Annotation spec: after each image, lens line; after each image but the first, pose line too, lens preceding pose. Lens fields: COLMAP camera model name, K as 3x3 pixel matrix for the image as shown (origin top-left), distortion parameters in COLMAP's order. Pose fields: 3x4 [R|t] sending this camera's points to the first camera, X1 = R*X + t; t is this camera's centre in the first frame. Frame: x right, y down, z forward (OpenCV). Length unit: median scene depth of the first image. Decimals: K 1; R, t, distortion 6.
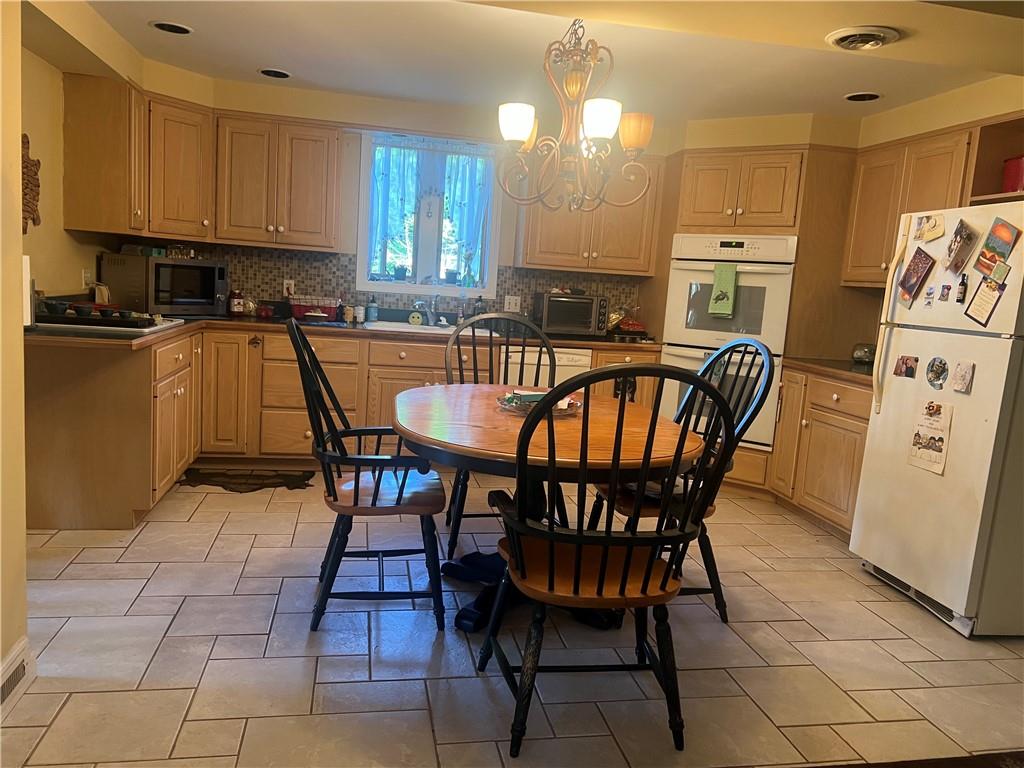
lens RADIAL K [[777.3, 0, 511.6], [0, 777.3, 389.2], [0, 0, 1]] dist [0.066655, -0.006322]
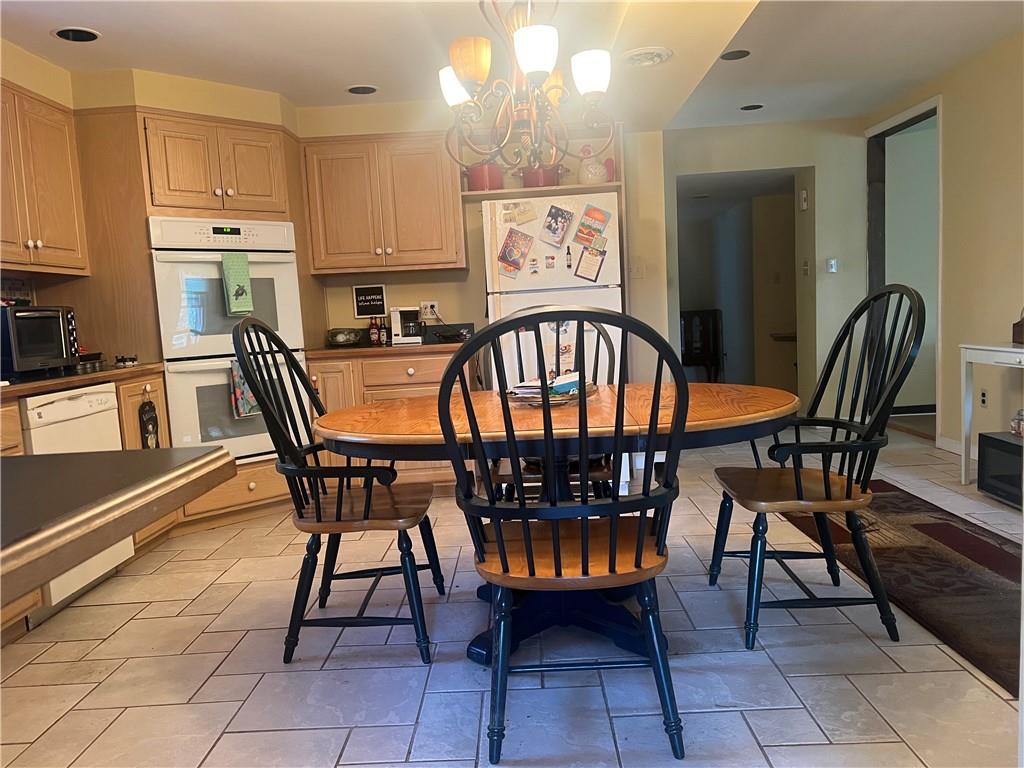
lens RADIAL K [[777.3, 0, 508.9], [0, 777.3, 381.2], [0, 0, 1]] dist [0.066655, -0.006322]
pose [[0.213132, -0.168451, 0.962392, -0.694820], [0.204645, 0.970872, 0.124614, -0.096511], [-0.955351, 0.170389, 0.241396, 0.730478]]
